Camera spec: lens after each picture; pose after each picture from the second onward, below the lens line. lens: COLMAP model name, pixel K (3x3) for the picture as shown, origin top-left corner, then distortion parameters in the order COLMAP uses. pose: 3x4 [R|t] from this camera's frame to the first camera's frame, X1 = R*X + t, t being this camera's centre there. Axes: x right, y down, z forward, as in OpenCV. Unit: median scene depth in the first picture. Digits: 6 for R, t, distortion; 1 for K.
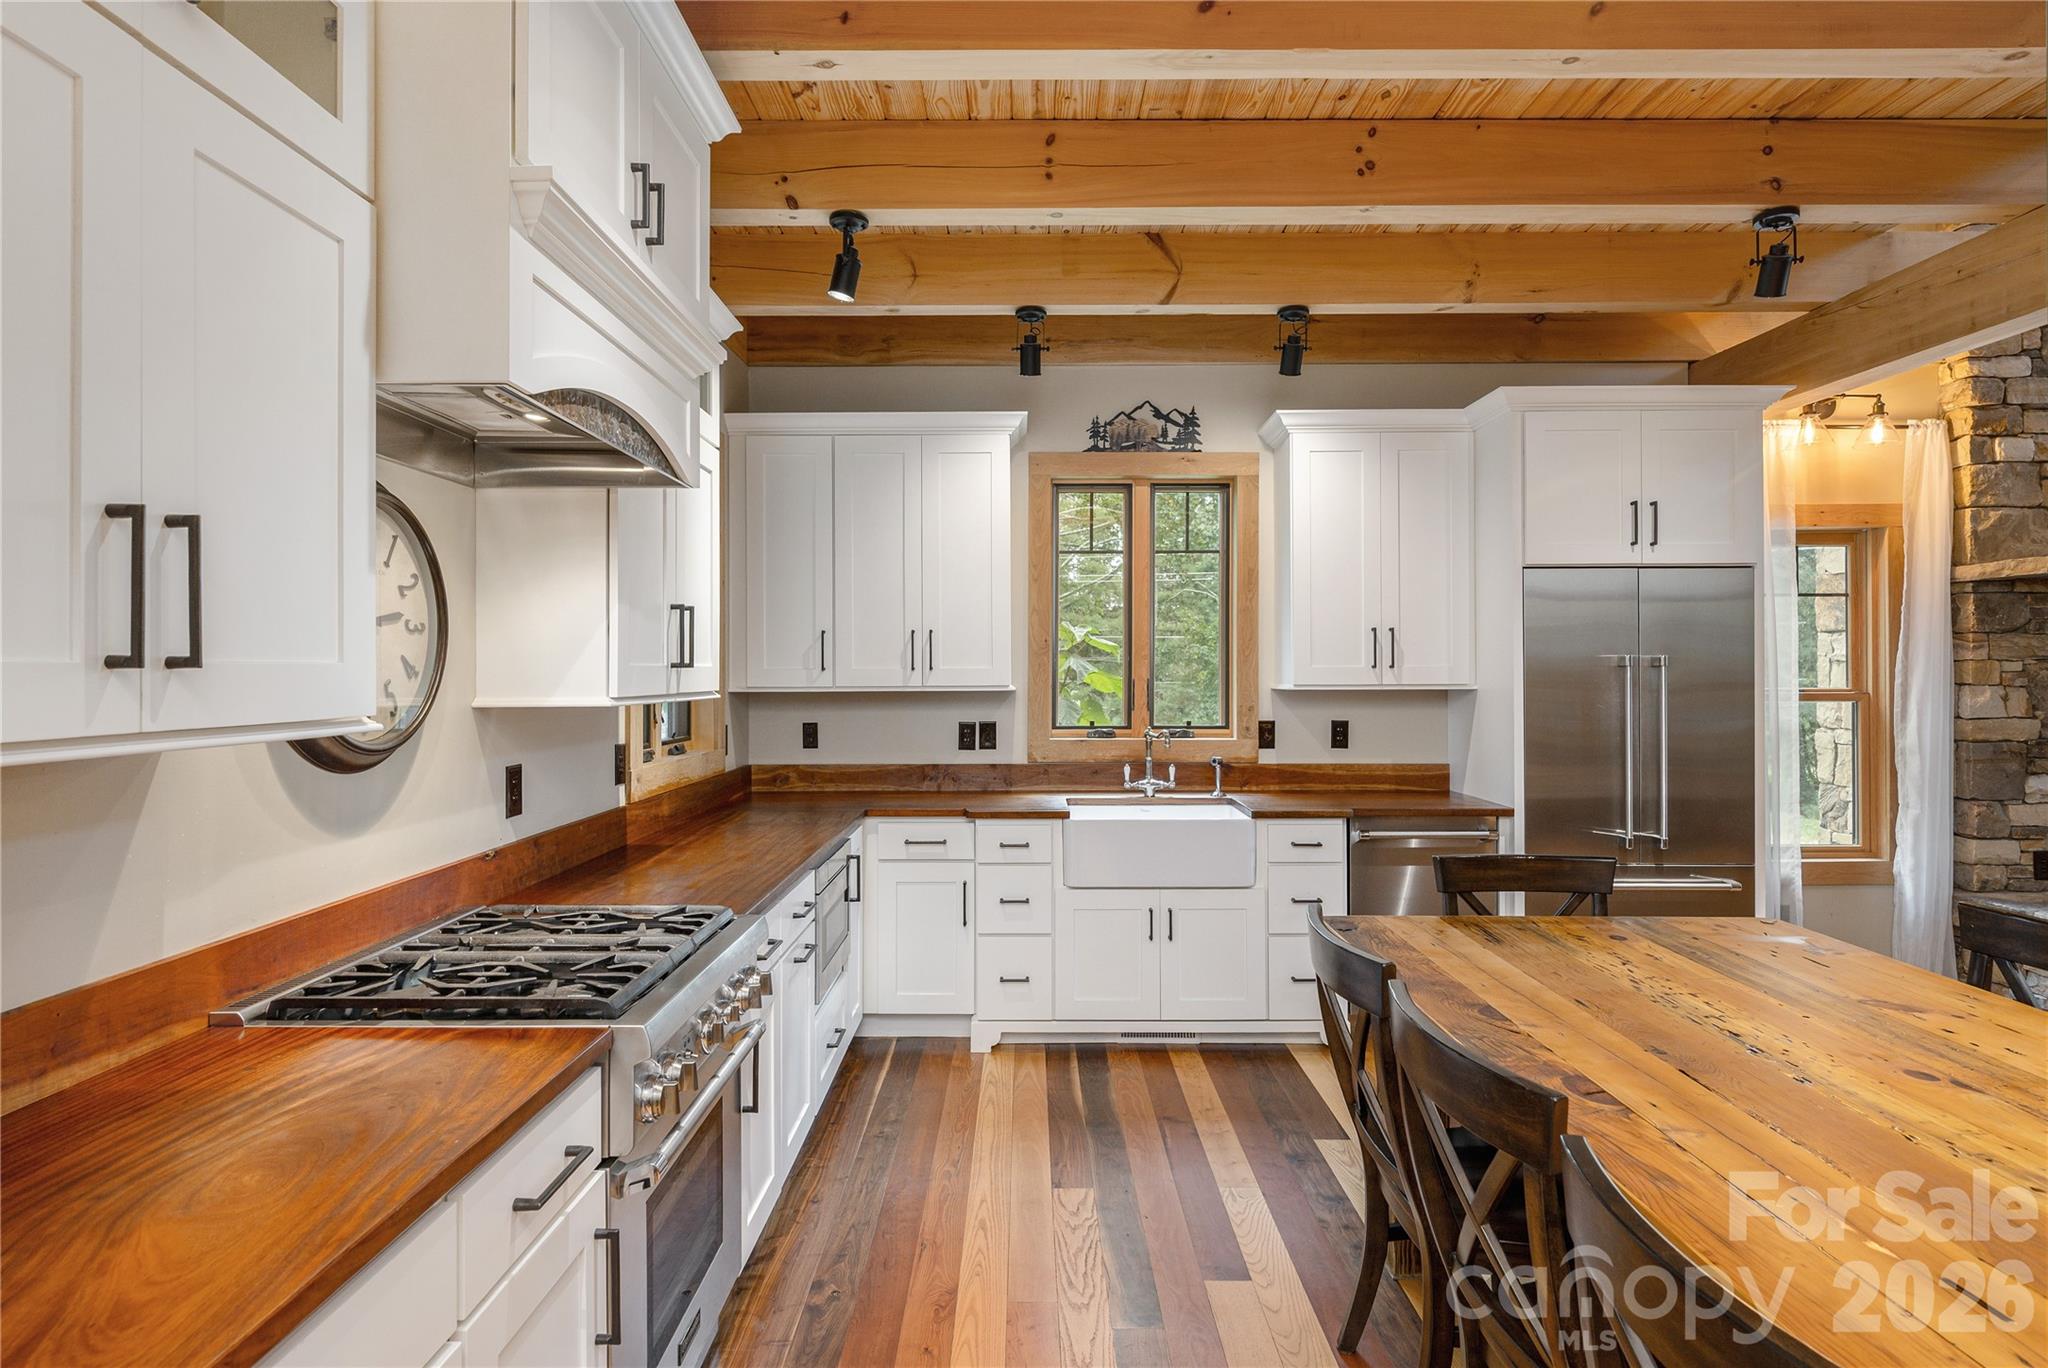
lens RADIAL K [[1127.4, 0, 1010.9], [0, 1127.4, 672.9], [0, 0, 1]] dist [-0.006869, -0.001556]
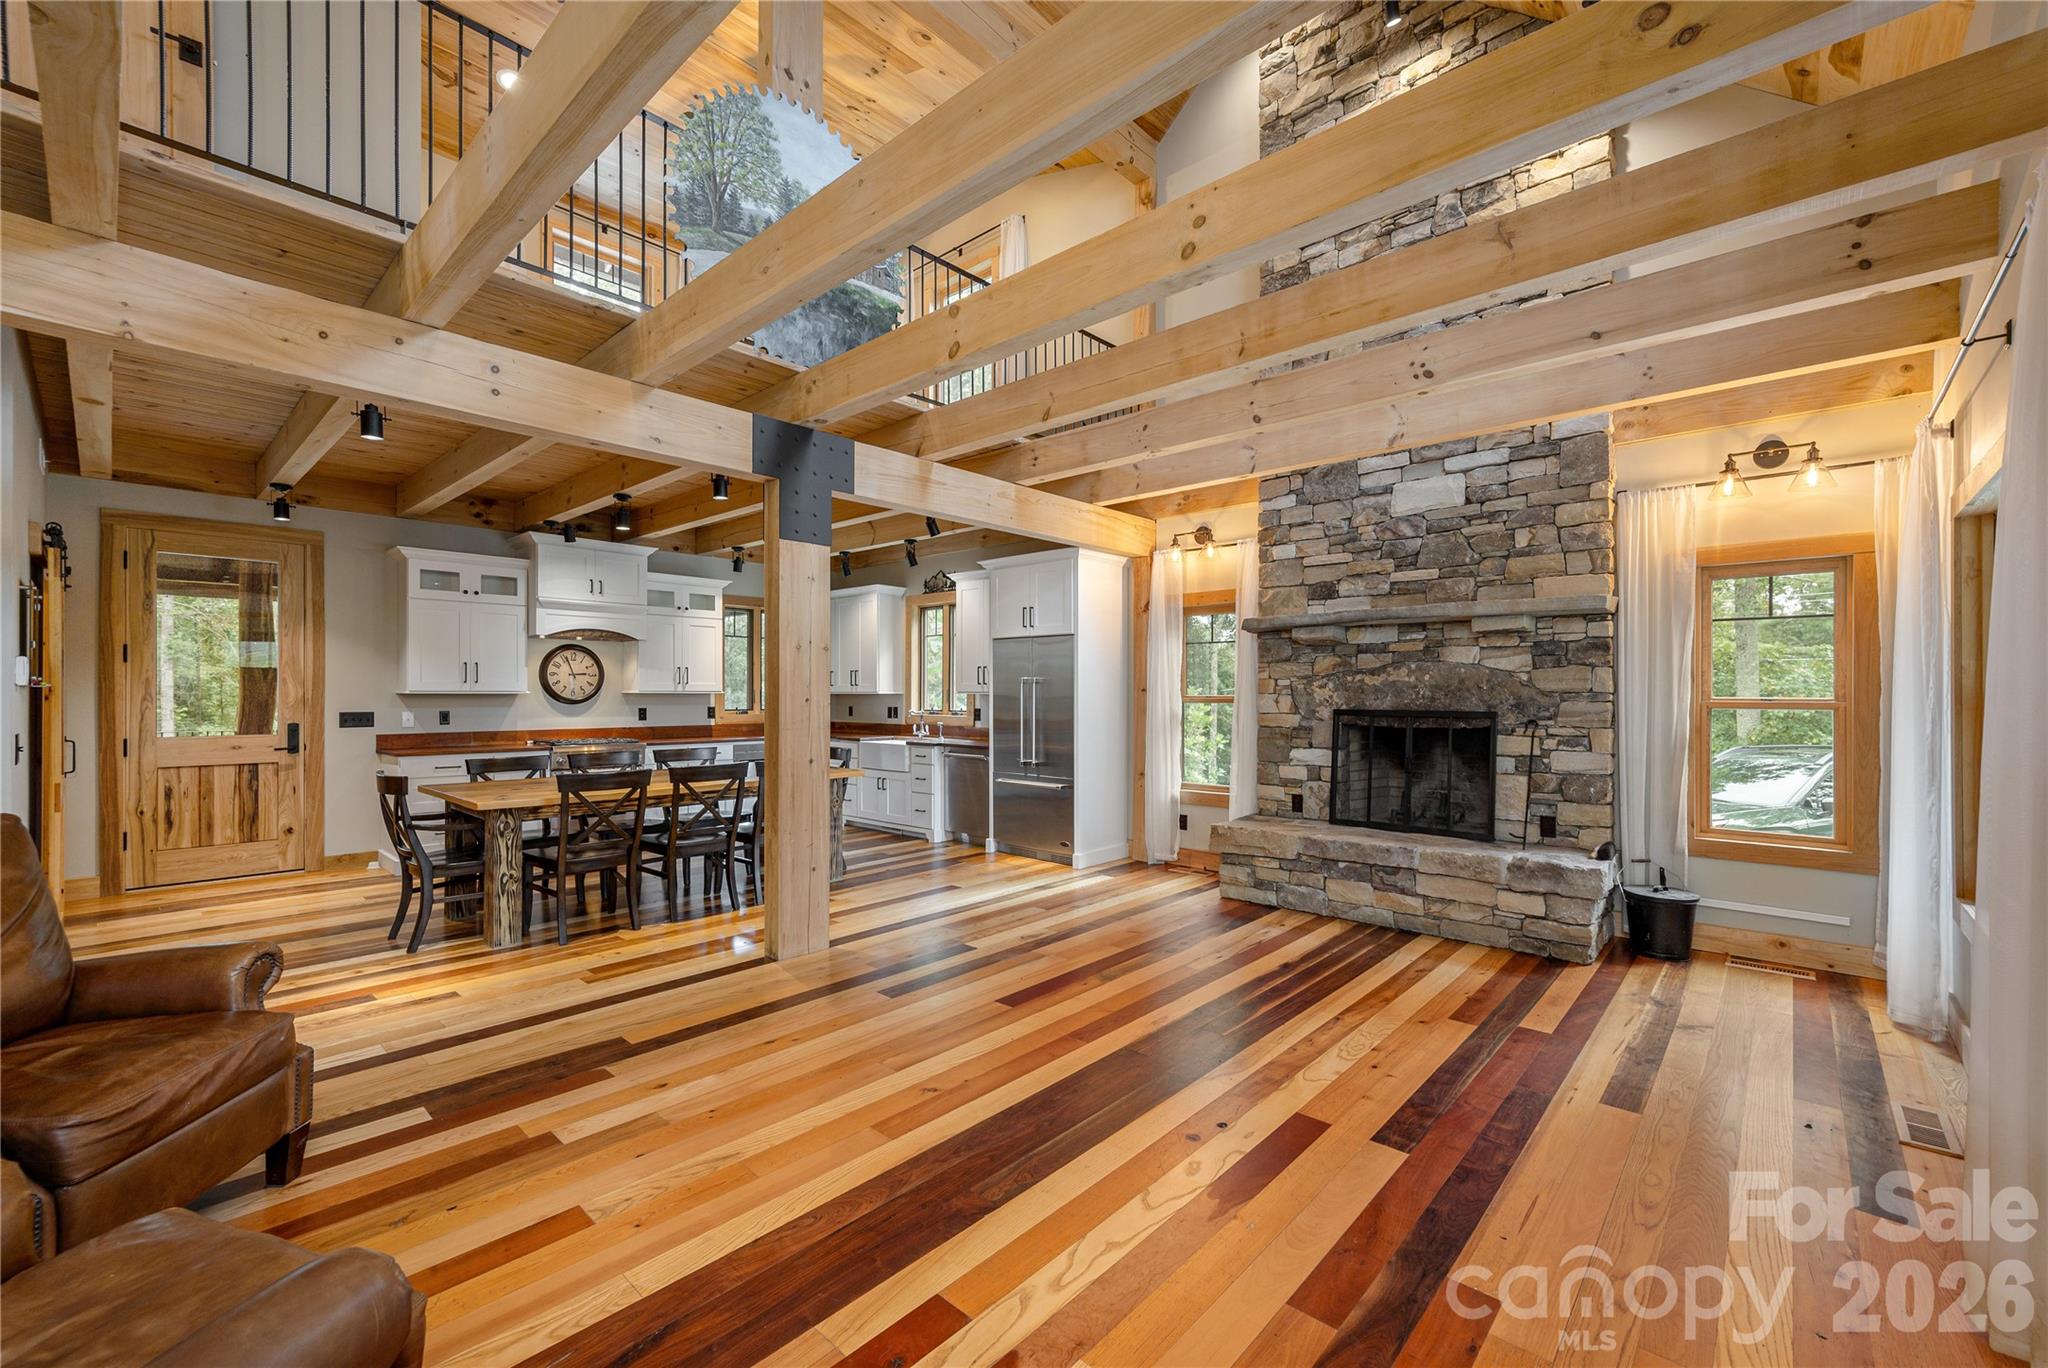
lens RADIAL K [[826.5, 0, 1023.3], [0, 826.5, 702.0], [0, 0, 1]] dist [-0.003281, 0.000134]
pose [[0.748801, 0.010691, -0.662709, 1.495092], [-0.003622, 0.999921, 0.012038, 0.010408], [0.662785, -0.006614, 0.748780, -0.186352]]
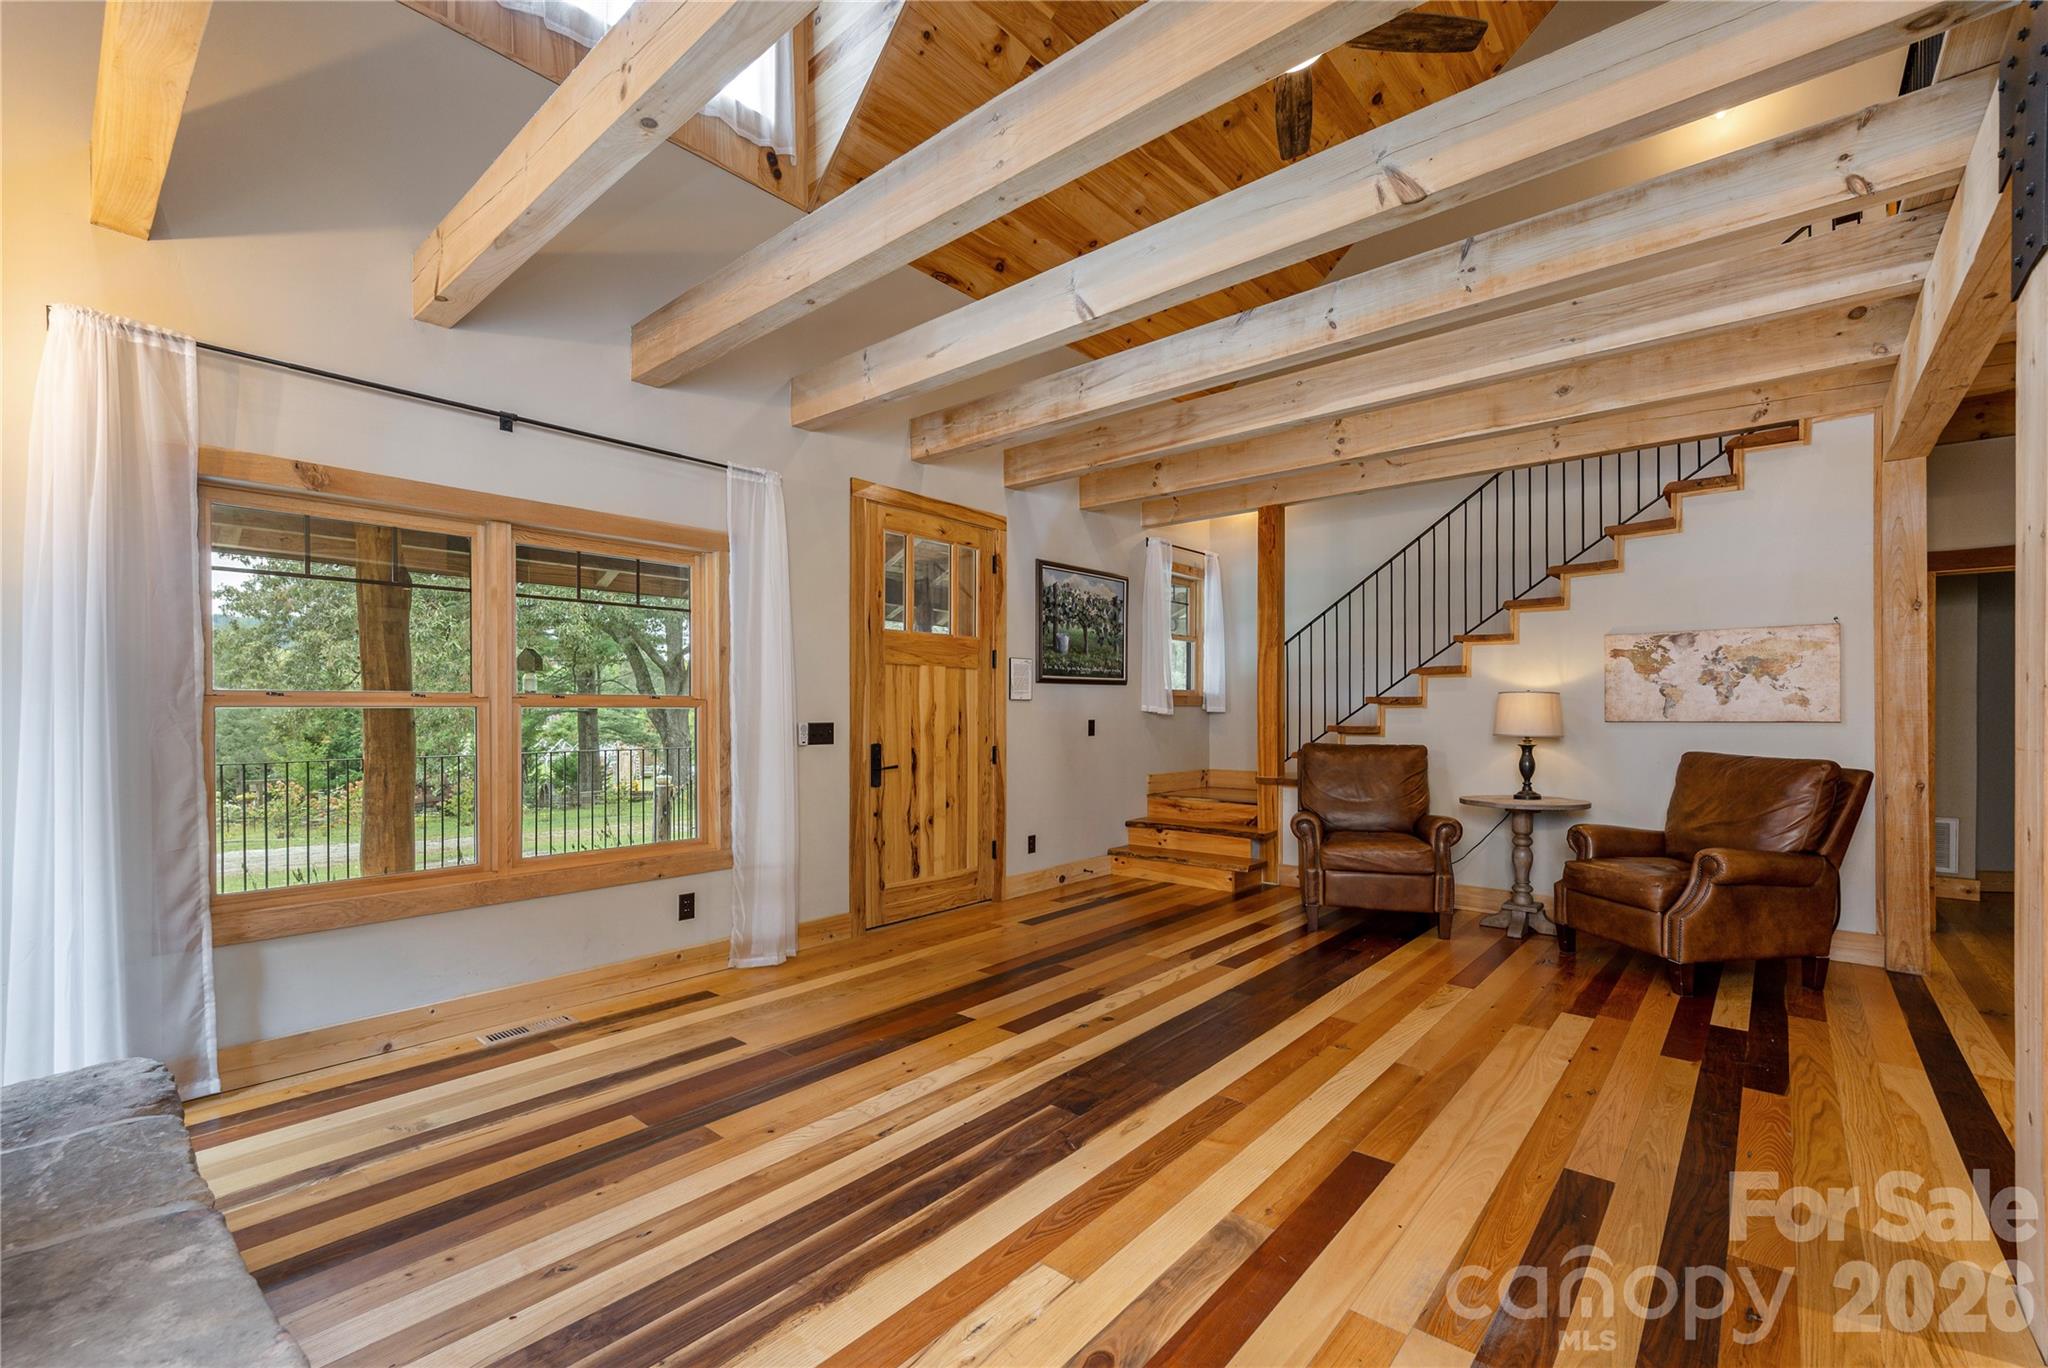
lens RADIAL K [[878.9, 0, 991.4], [0, 878.9, 708.6], [0, 0, 1]] dist [0.005763, -0.002468]
pose [[-0.748051, 0.005795, 0.663616, 0.757809], [0.001770, 0.999976, -0.006738, 0.035823], [-0.663638, -0.003865, -0.748043, 0.981073]]
